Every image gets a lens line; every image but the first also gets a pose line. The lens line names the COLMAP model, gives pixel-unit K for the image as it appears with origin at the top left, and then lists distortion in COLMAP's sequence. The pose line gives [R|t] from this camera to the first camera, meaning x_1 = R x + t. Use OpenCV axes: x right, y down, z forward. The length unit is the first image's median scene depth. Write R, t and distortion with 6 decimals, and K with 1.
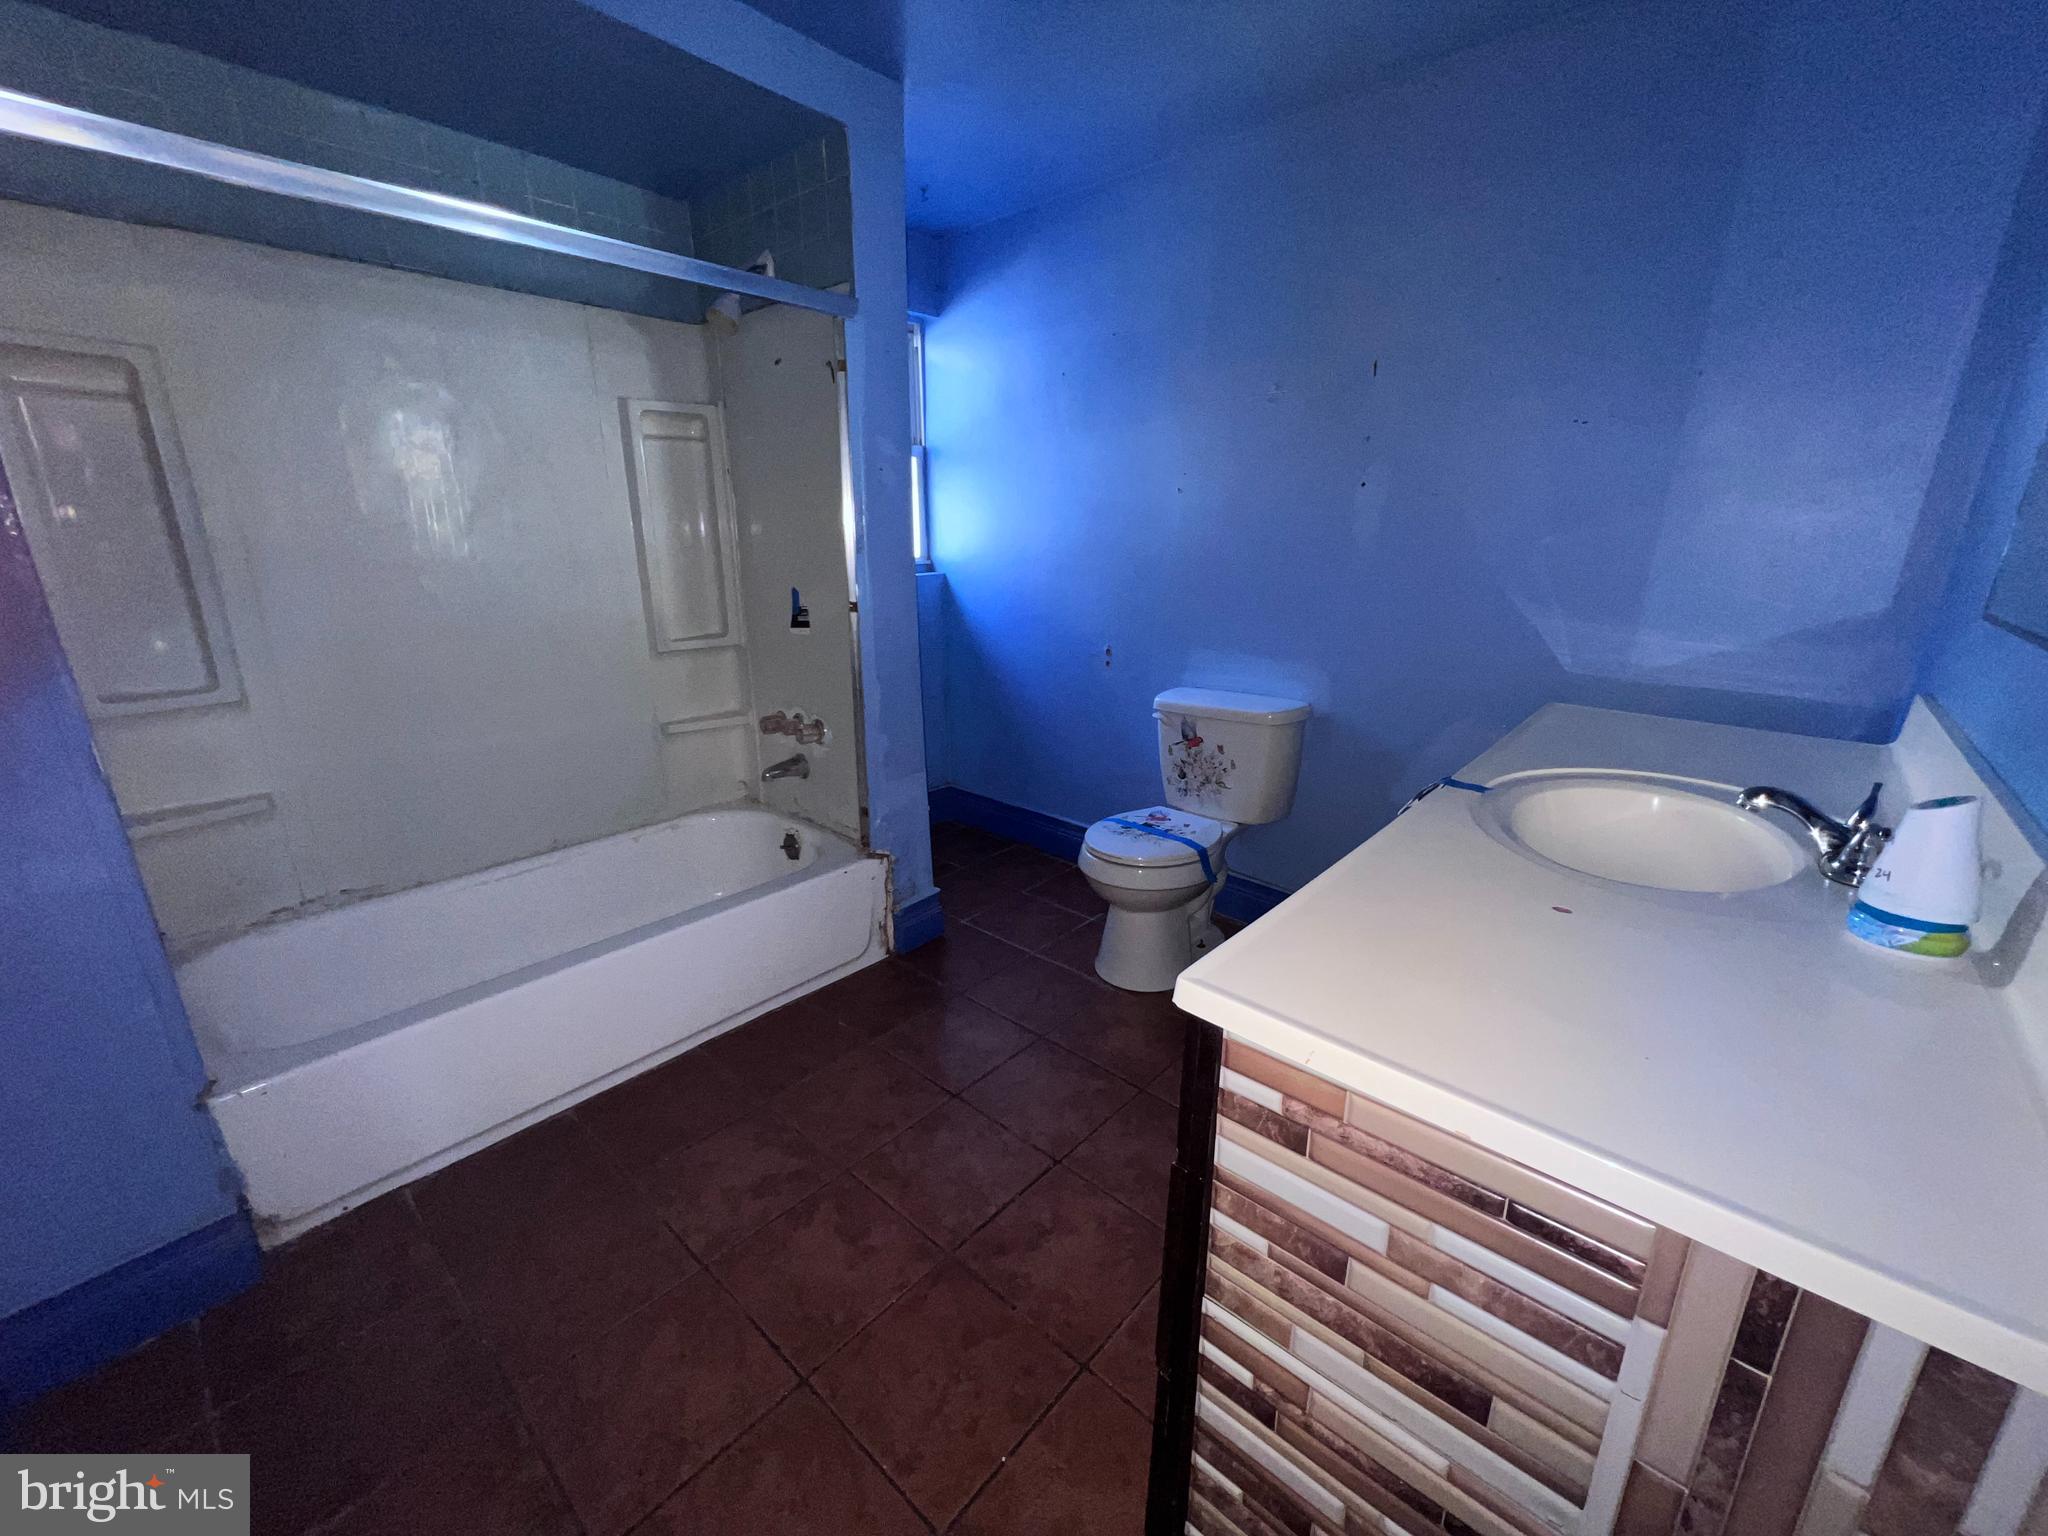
lens RADIAL K [[822.4, 0, 1025.0], [0, 822.4, 767.2], [0, 0, 1]] dist [-0.002721, 0.000644]
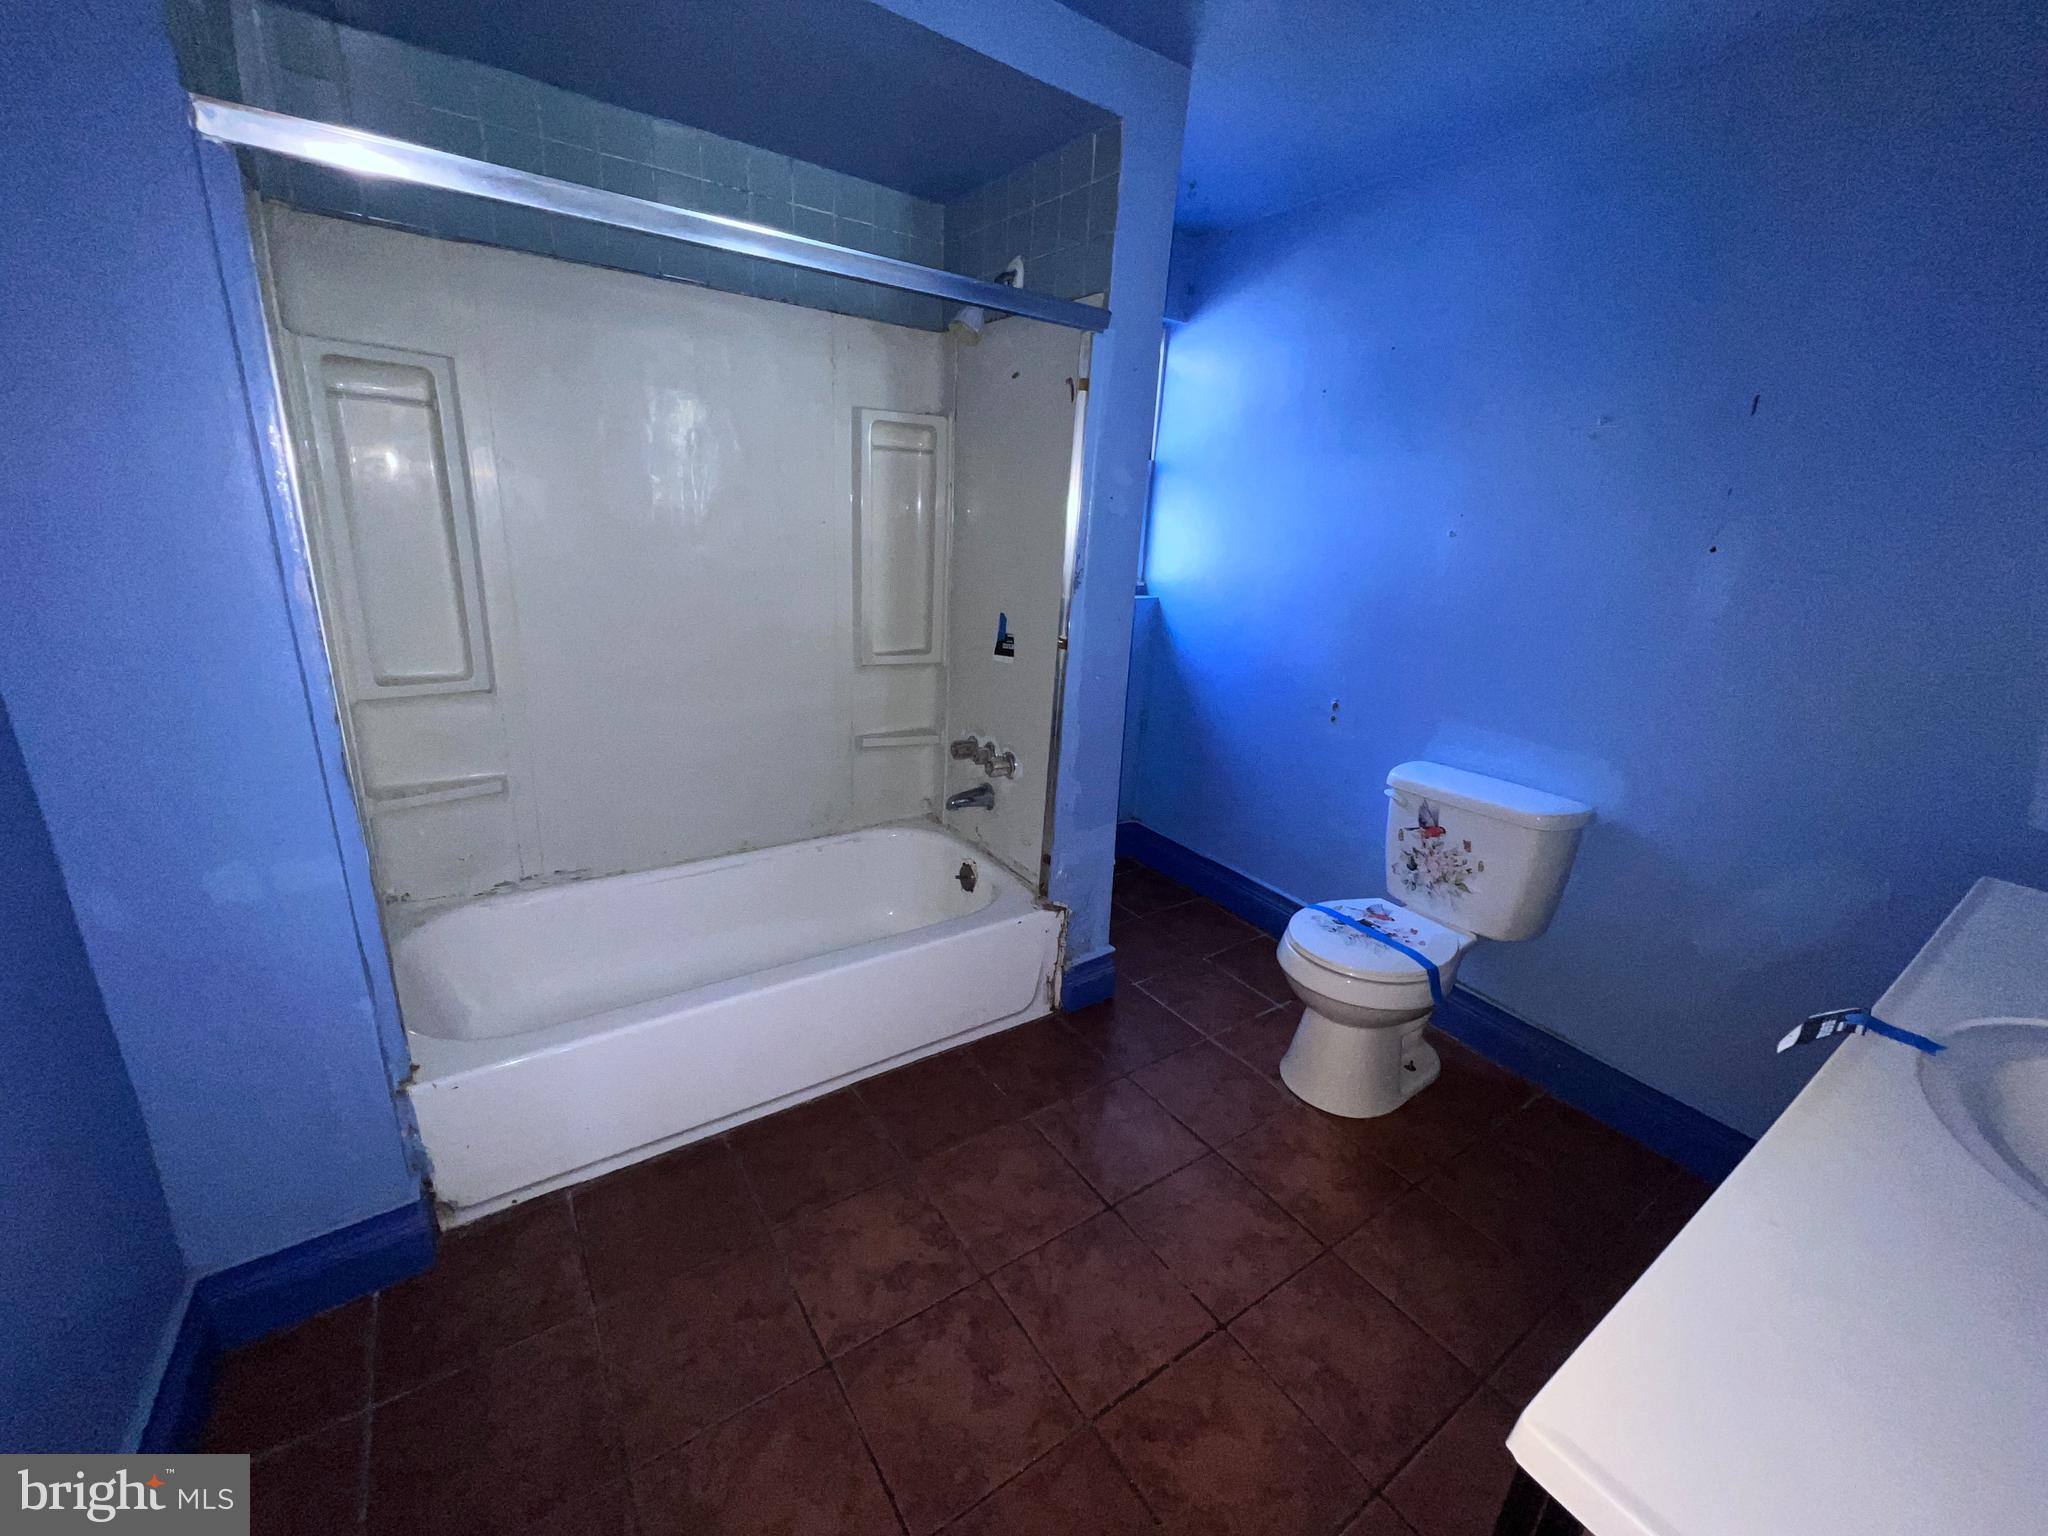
lens RADIAL K [[822.4, 0, 1024.9], [0, 822.4, 765.8], [0, 0, 1]] dist [-0.002721, 0.000644]
pose [[0.970520, 0.122782, -0.207401, -0.041743], [-0.120521, 0.992431, 0.023550, -0.075692], [0.208722, 0.002140, 0.977973, 0.087722]]
